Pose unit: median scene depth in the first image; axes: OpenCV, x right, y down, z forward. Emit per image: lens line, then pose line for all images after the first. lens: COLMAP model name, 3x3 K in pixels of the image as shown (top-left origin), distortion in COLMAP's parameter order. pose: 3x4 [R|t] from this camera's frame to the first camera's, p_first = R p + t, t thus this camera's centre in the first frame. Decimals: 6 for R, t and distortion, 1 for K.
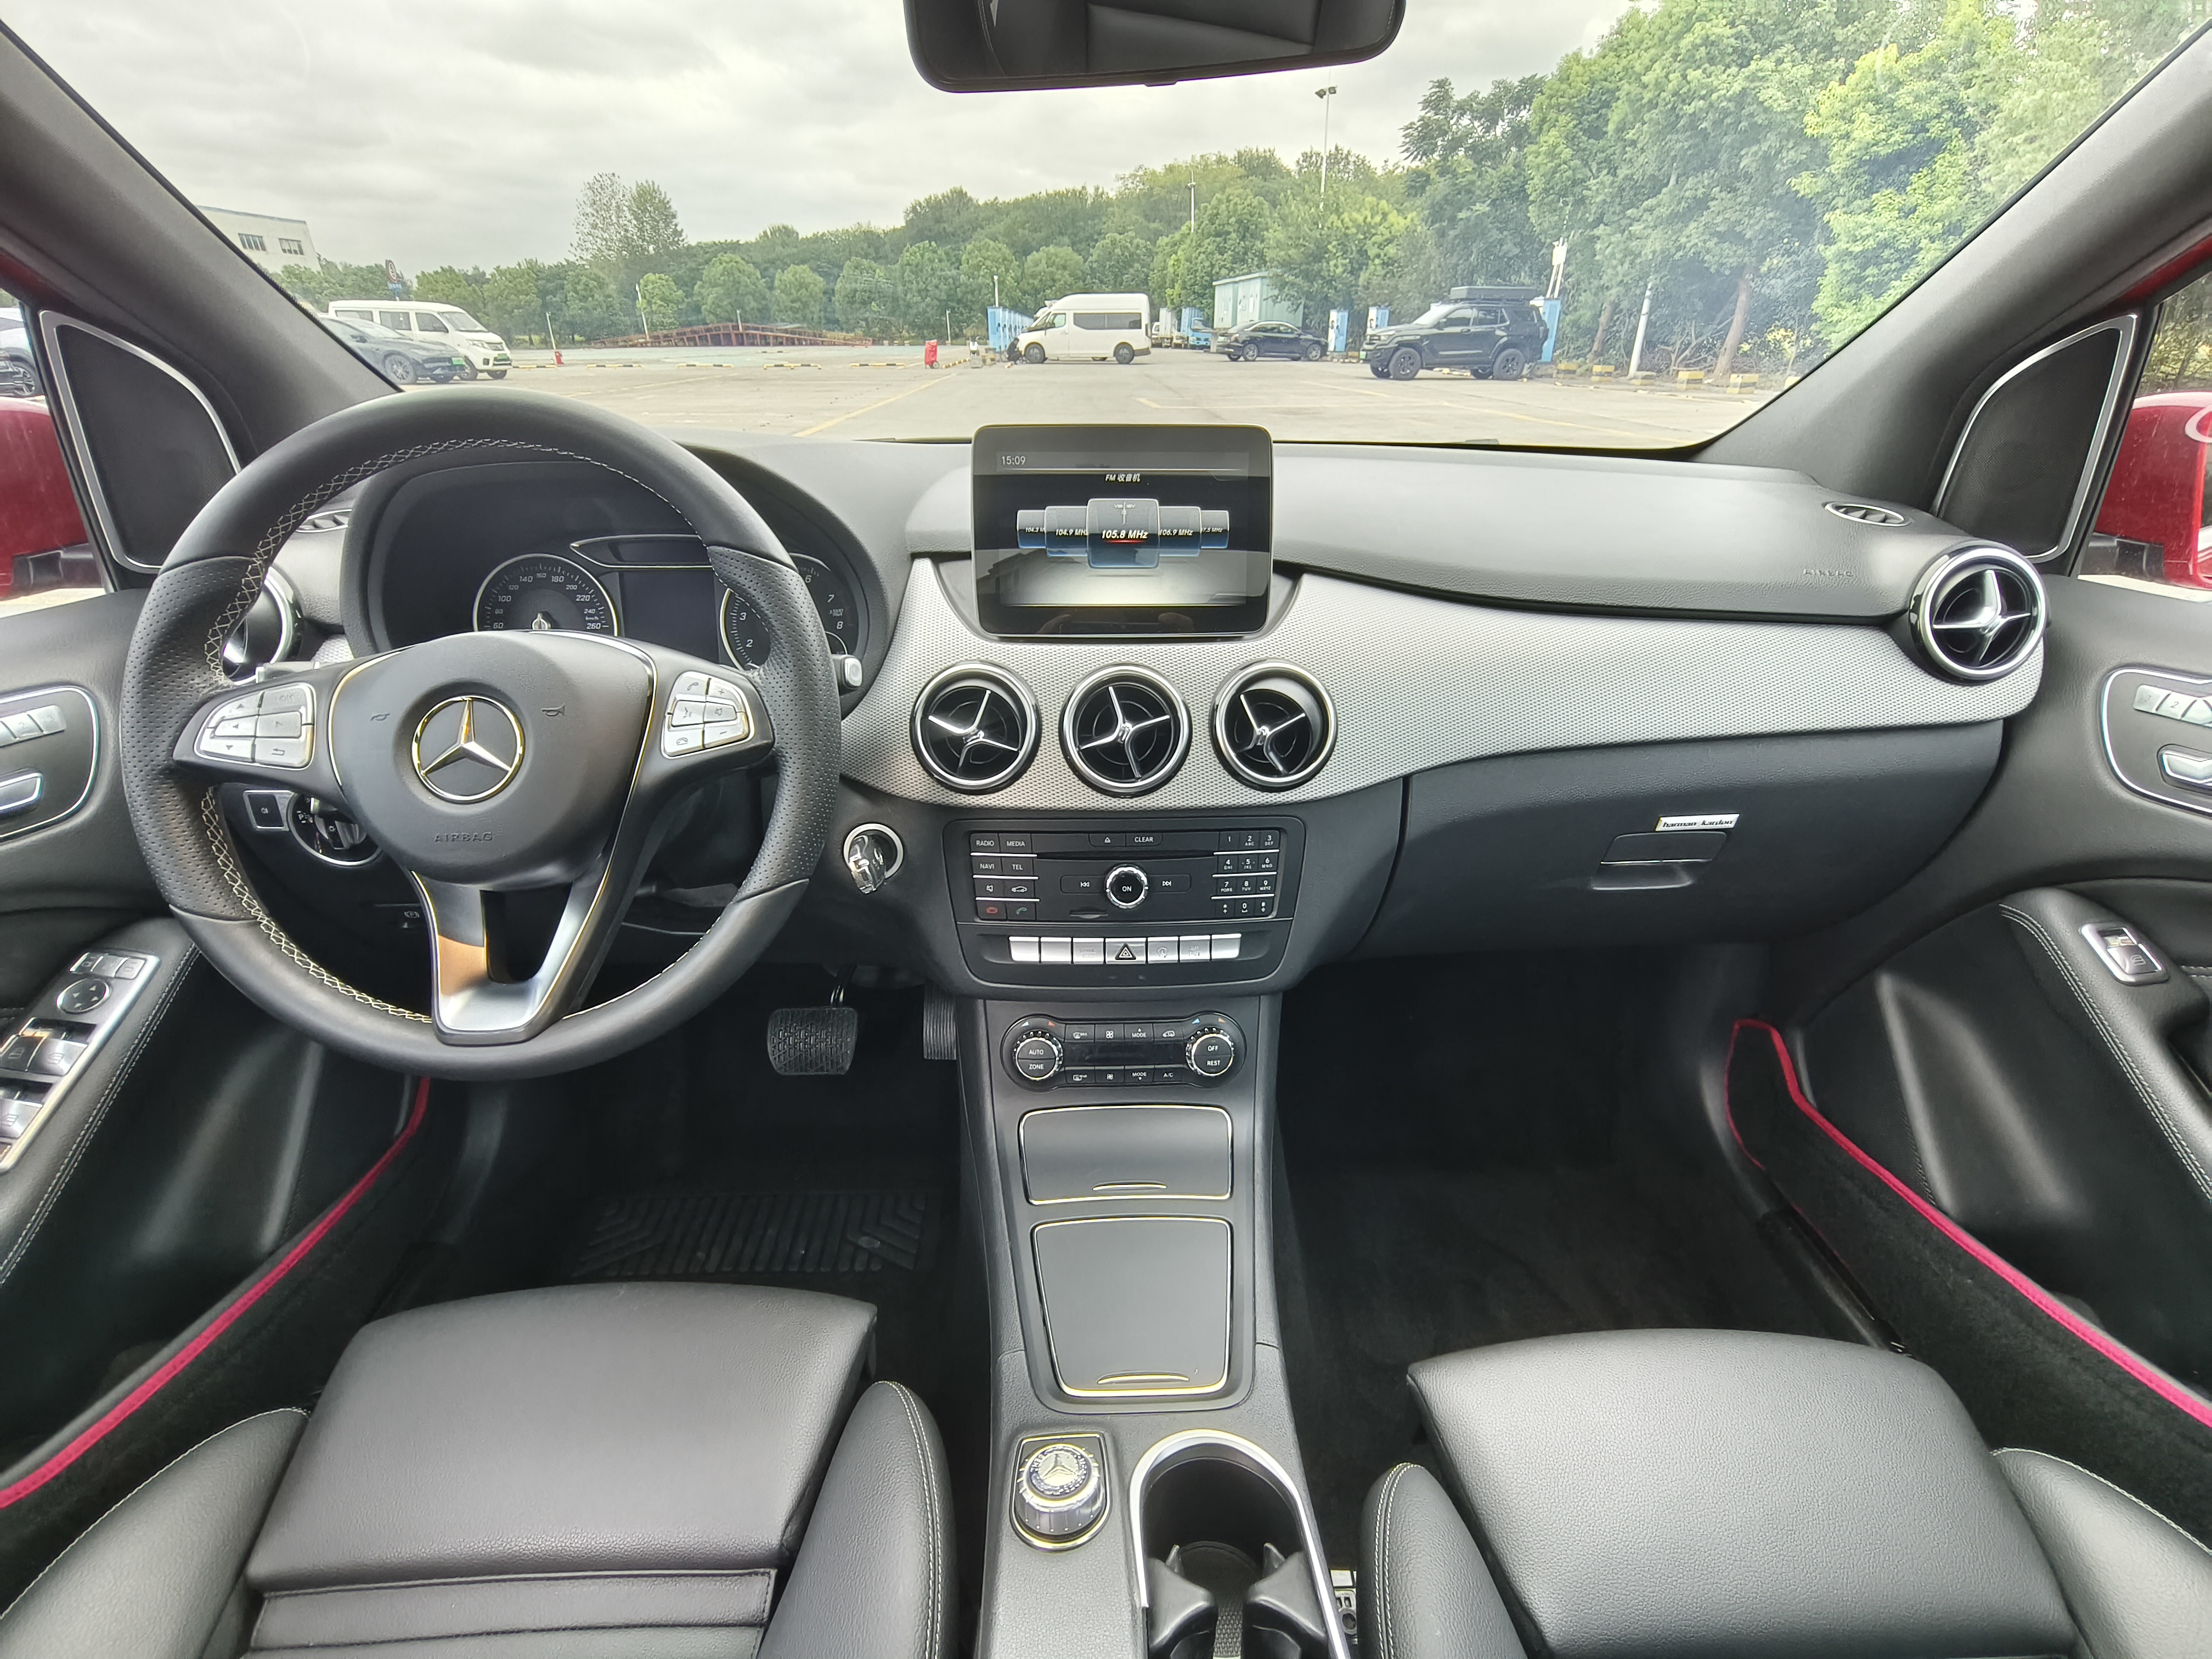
lens RADIAL K [[991.7, 0, 1106.0], [0, 991.7, 829.5], [0, 0, 1]] dist [0.000591, 0.000013]
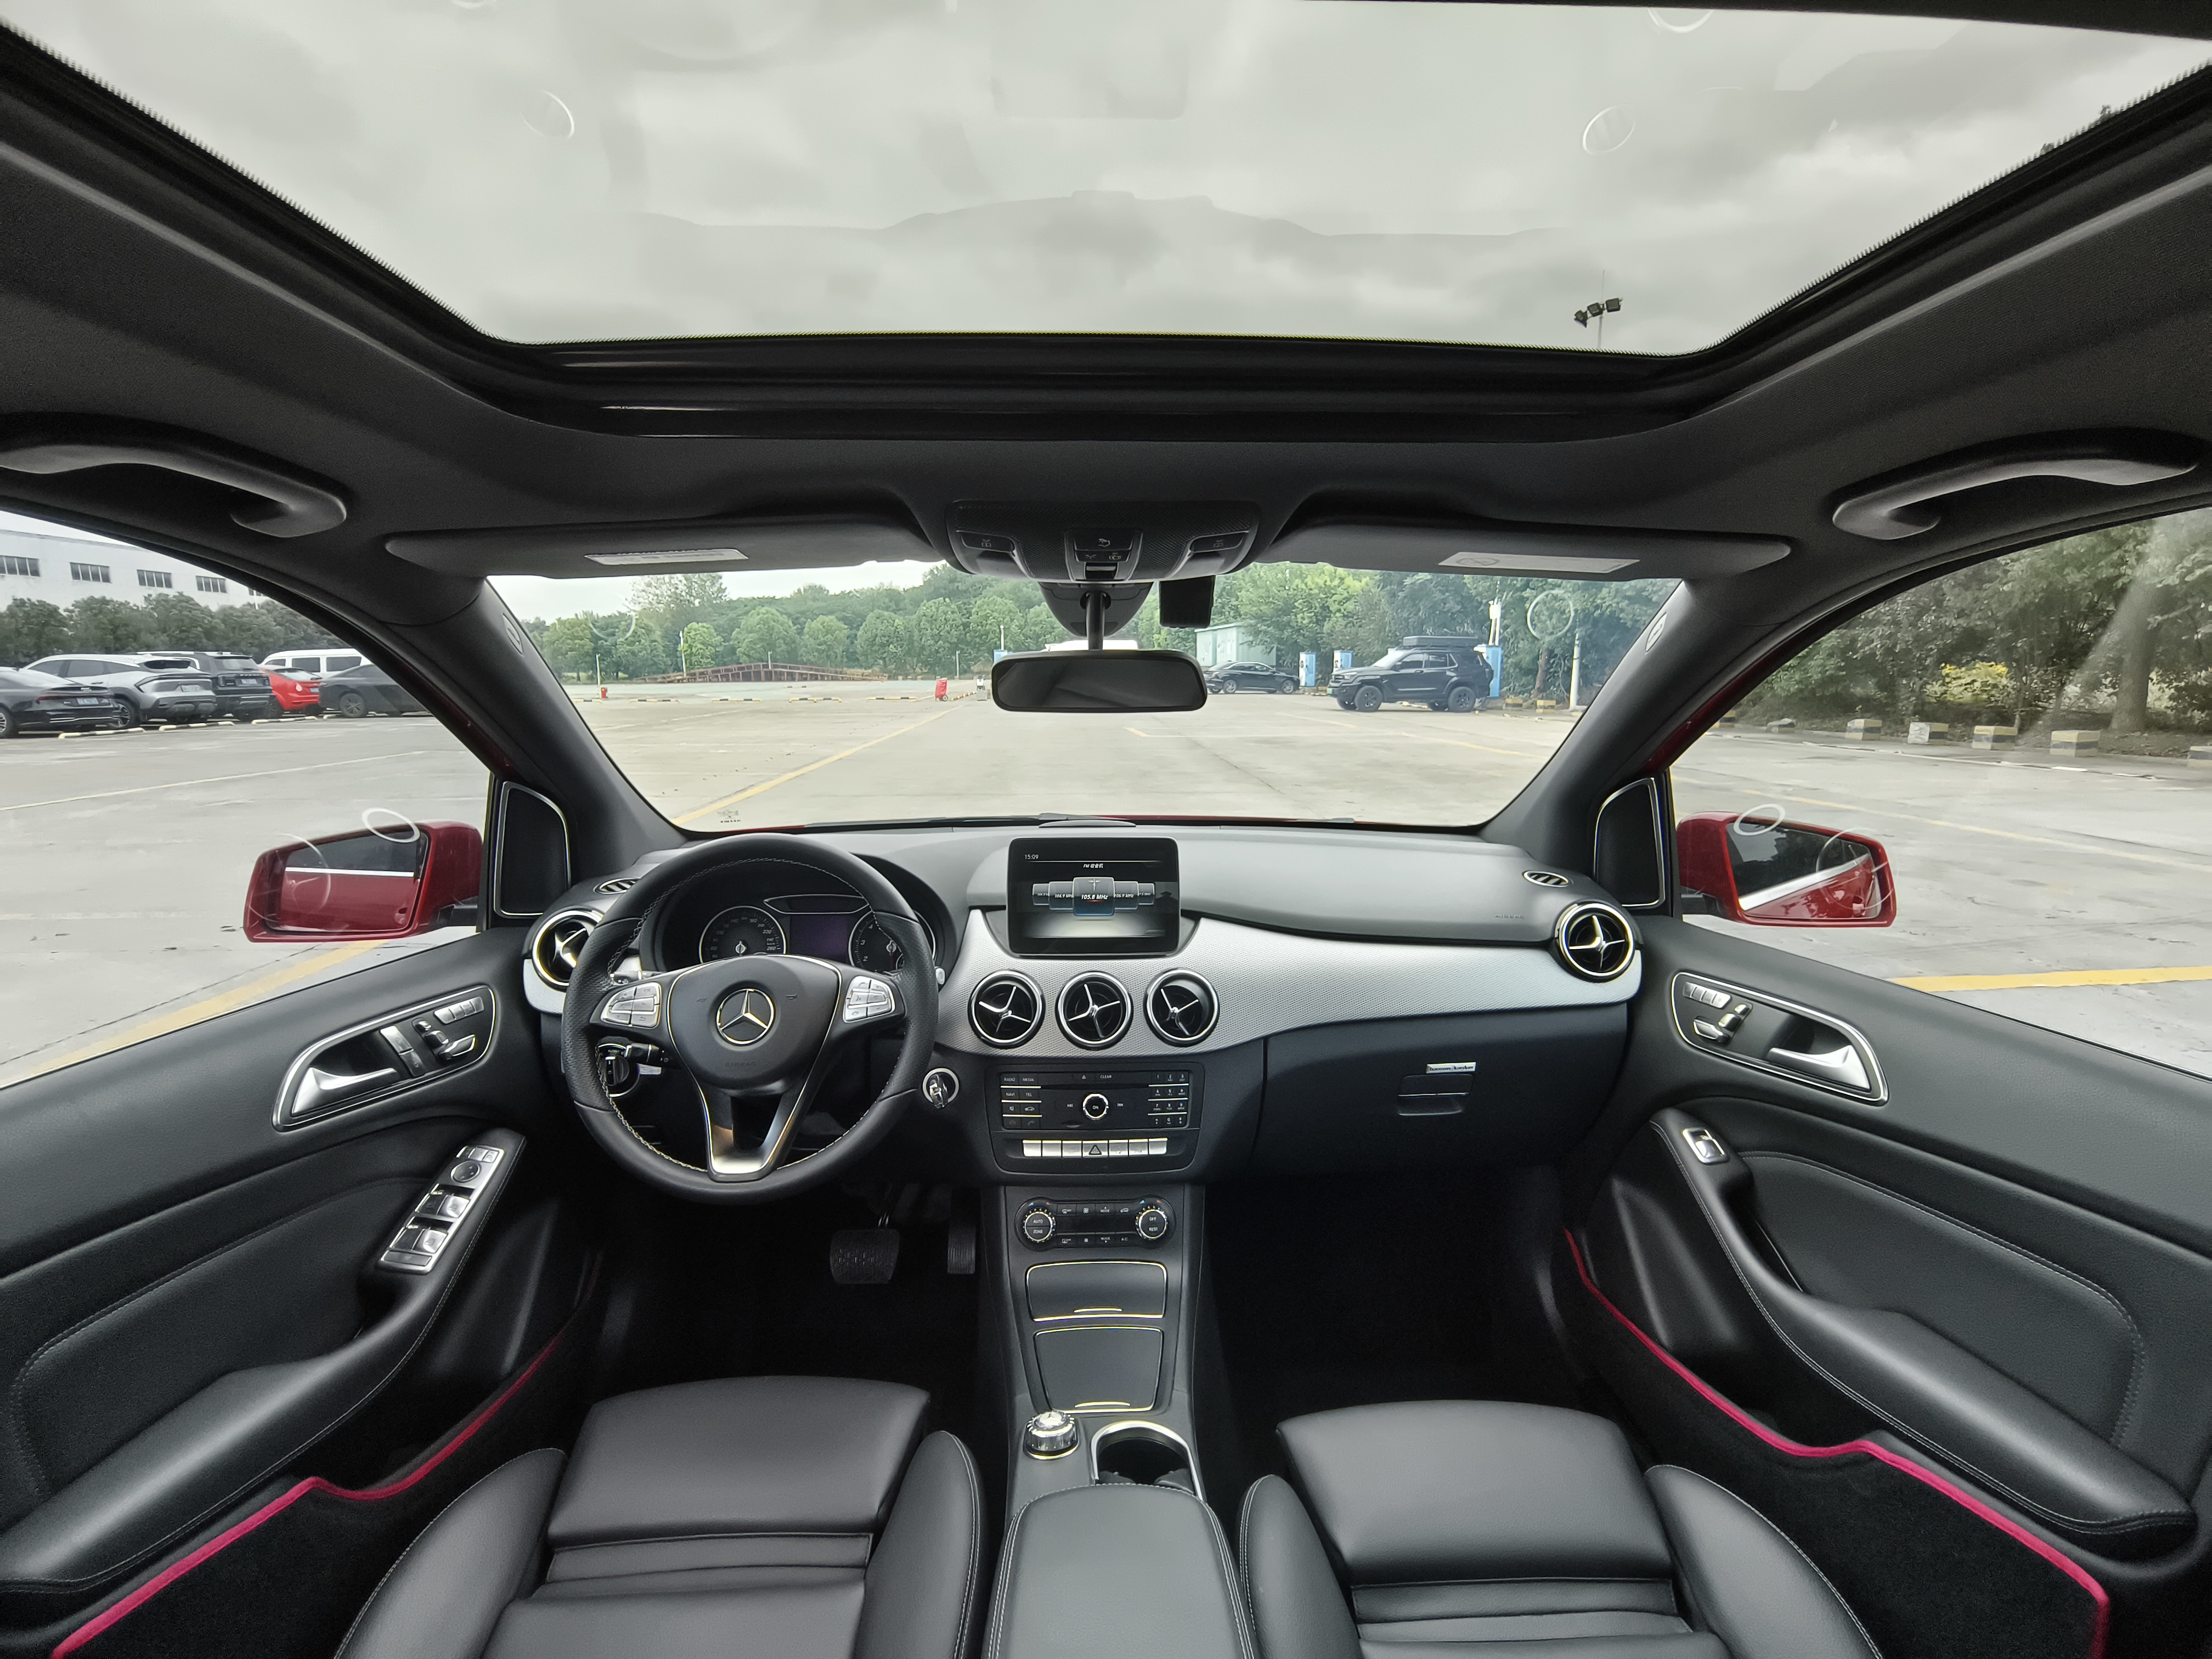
lens RADIAL K [[997.5, 0, 1106.0], [0, 997.5, 829.5], [0, 0, 1]] dist [-0.000756, 0.000164]
pose [[0.999983, -0.001335, 0.005593, 0.028950], [0.002943, 0.954435, -0.298405, 0.110376], [-0.004940, 0.298416, 0.954423, -0.694559]]
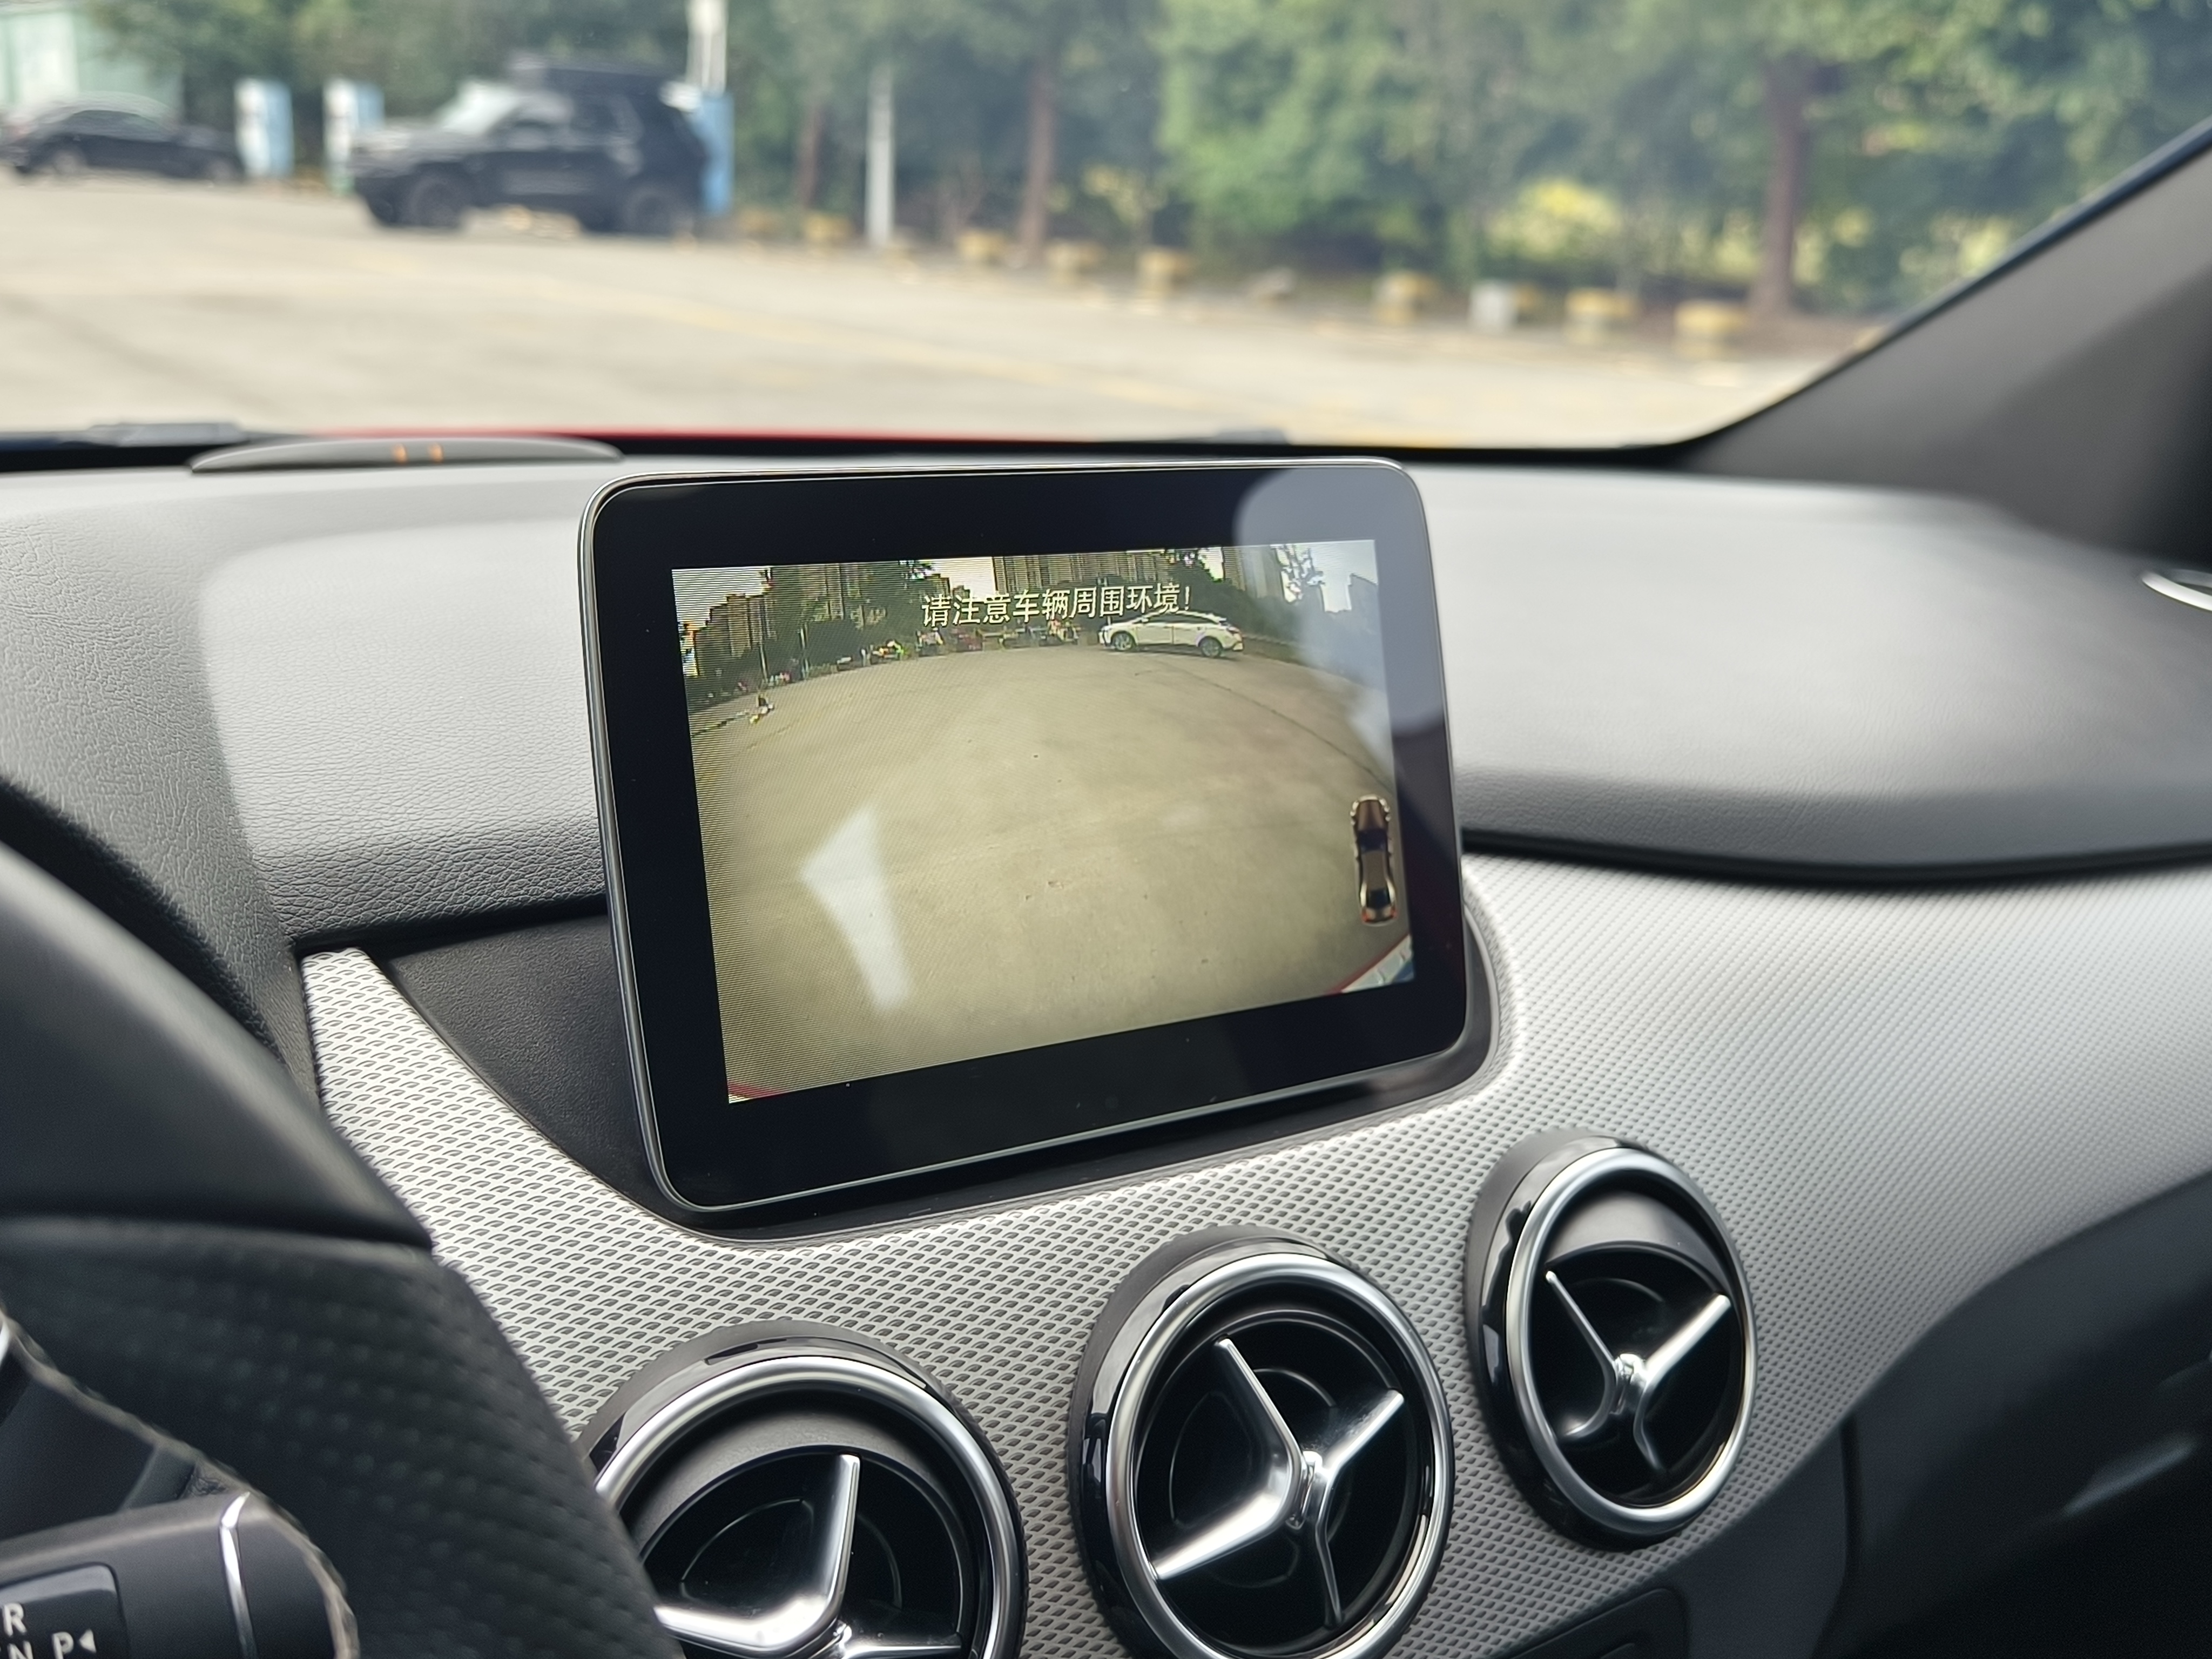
lens RADIAL K [[2266.3, 0, 1107.2], [0, 2266.3, 829.3], [0, 0, 1]] dist [-0.024004, -0.025755]
pose [[0.848023, -0.101771, 0.520096, -0.331538], [0.187346, 0.975590, -0.114568, -0.205896], [-0.495741, 0.194594, 0.846389, 0.405615]]
